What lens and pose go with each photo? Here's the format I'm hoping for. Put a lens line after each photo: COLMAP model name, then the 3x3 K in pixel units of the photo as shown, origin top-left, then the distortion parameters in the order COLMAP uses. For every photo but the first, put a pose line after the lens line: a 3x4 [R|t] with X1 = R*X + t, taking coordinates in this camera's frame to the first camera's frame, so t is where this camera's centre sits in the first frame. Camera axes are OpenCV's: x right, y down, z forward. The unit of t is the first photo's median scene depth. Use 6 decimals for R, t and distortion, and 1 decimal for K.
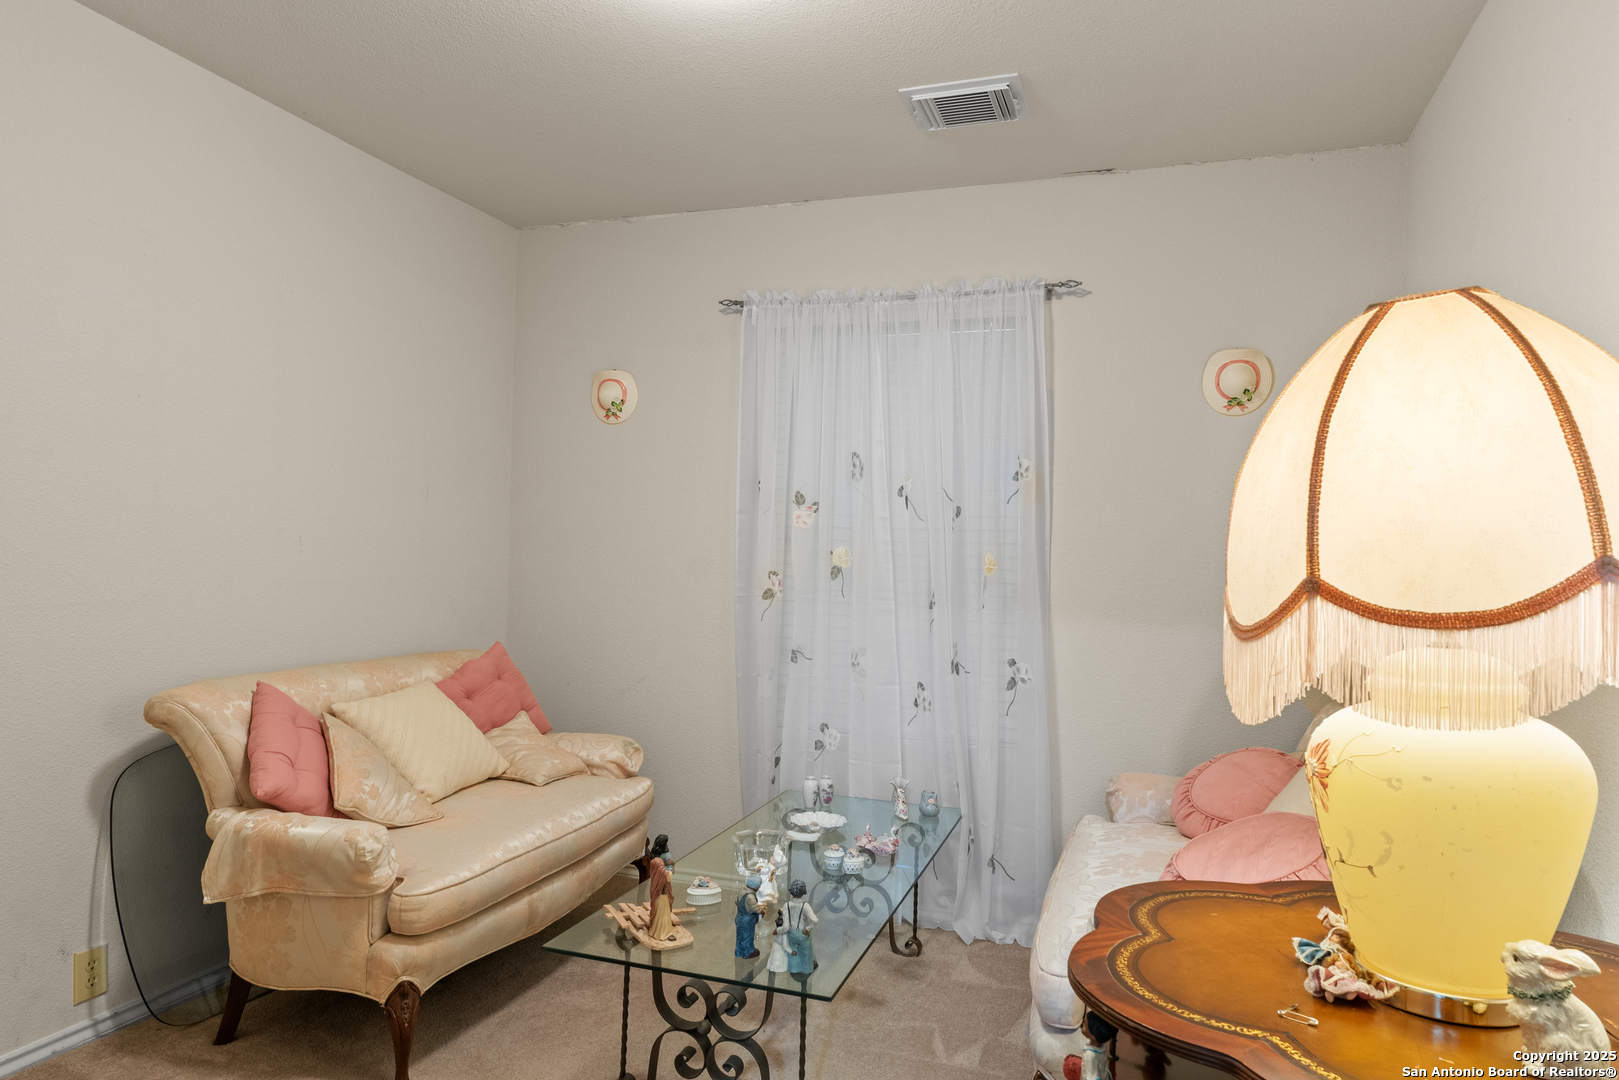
lens RADIAL K [[1001.3, 0, 810.4], [0, 1001.3, 540.1], [0, 0, 1]] dist [0.002167, -0.001874]
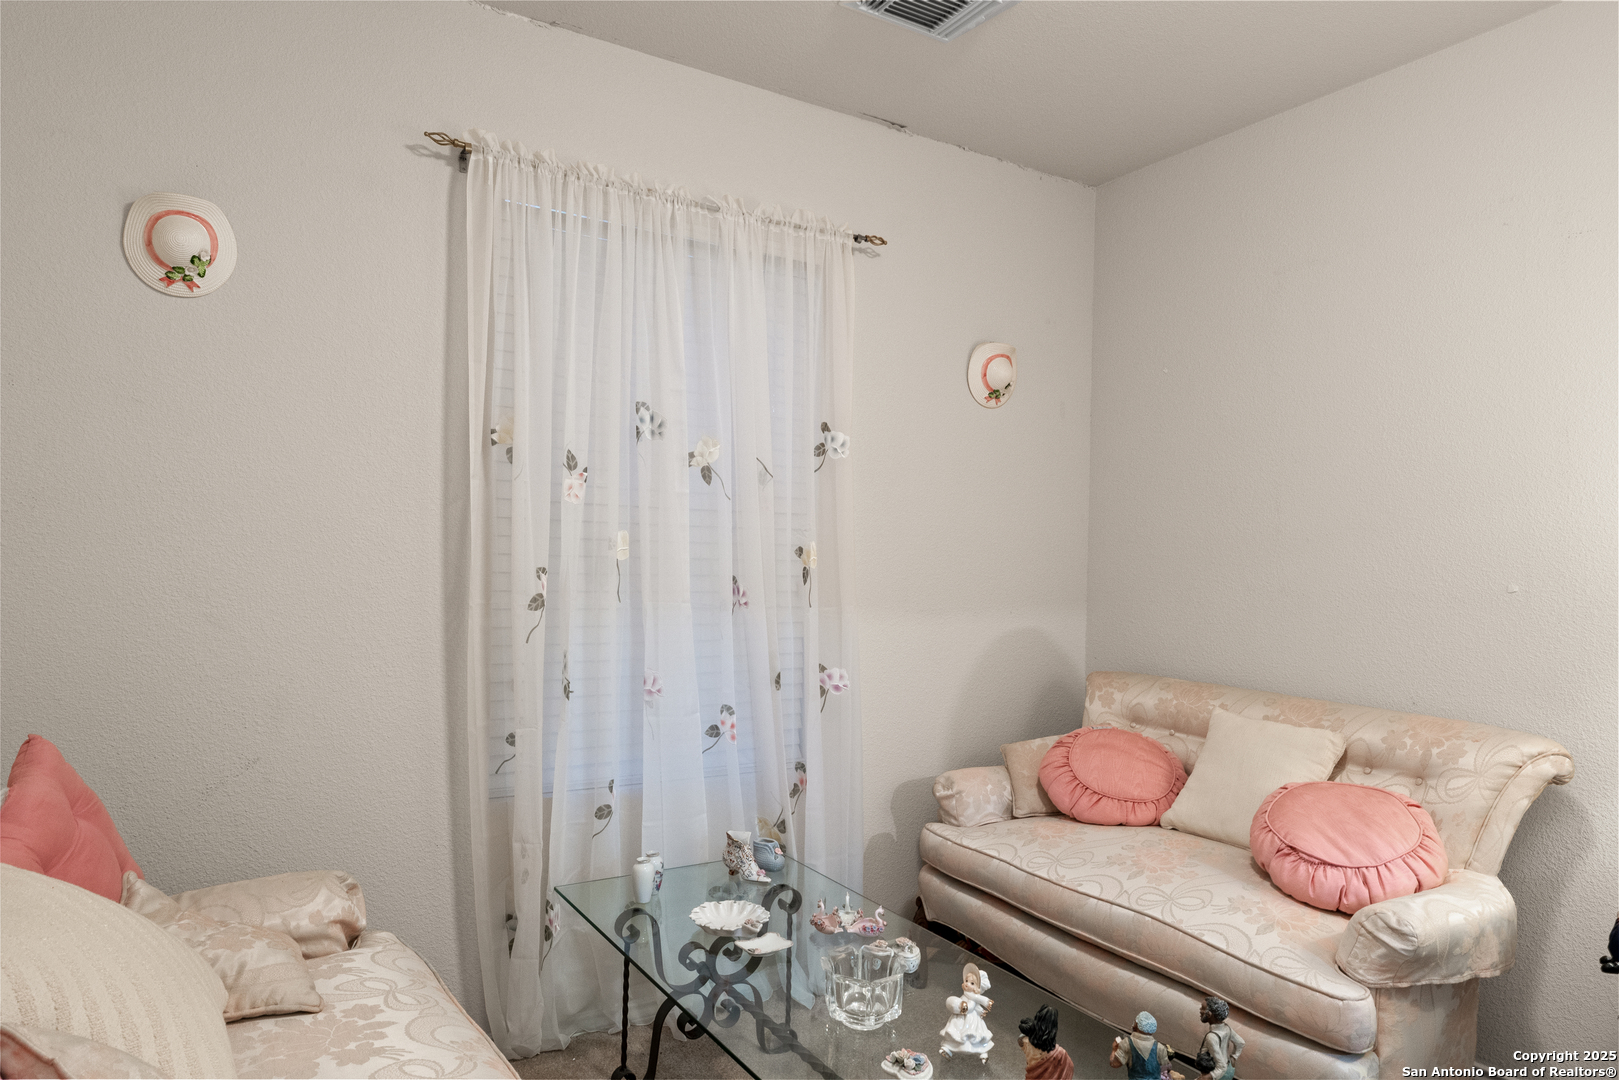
lens RADIAL K [[1001.3, 0, 809.6], [0, 1001.3, 545.5], [0, 0, 1]] dist [0.002167, -0.001874]
pose [[0.633444, -0.005515, 0.773769, -0.441906], [-0.020935, 0.999486, 0.024263, -0.003615], [-0.773505, -0.031568, 0.633003, 0.439810]]
